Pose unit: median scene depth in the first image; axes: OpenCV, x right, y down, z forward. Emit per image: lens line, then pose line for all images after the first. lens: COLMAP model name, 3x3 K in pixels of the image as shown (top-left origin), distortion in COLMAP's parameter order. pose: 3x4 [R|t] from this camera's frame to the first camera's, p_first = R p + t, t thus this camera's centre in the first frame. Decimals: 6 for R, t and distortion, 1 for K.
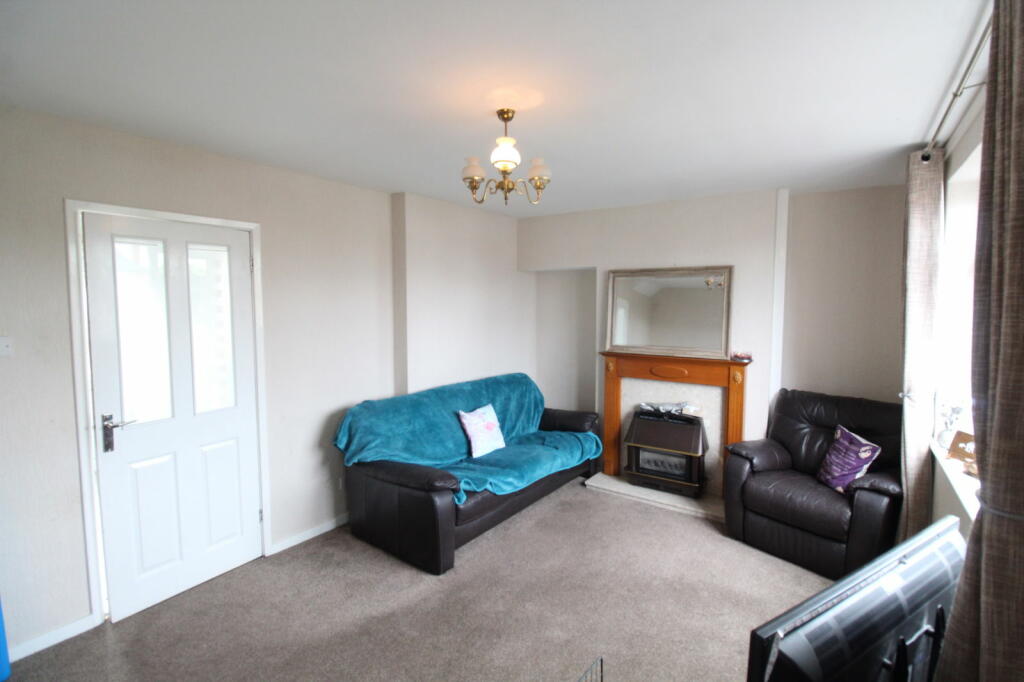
lens RADIAL K [[474.5, 0, 523.7], [0, 474.5, 335.4], [0, 0, 1]] dist [-0.002485, -0.000581]
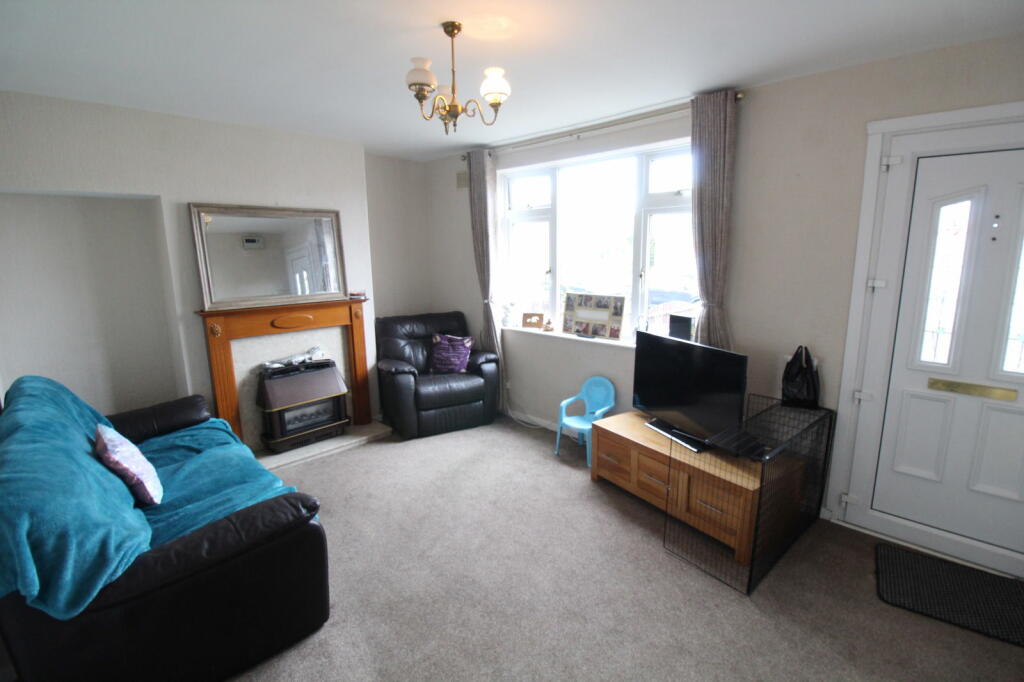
lens RADIAL K [[474.5, 0, 523.7], [0, 474.5, 335.4], [0, 0, 1]] dist [-0.002485, -0.000581]
pose [[0.165871, -0.182000, 0.969207, -0.565279], [0.080375, 0.982047, 0.170655, -0.019599], [-0.982867, 0.049593, 0.177522, 0.415723]]
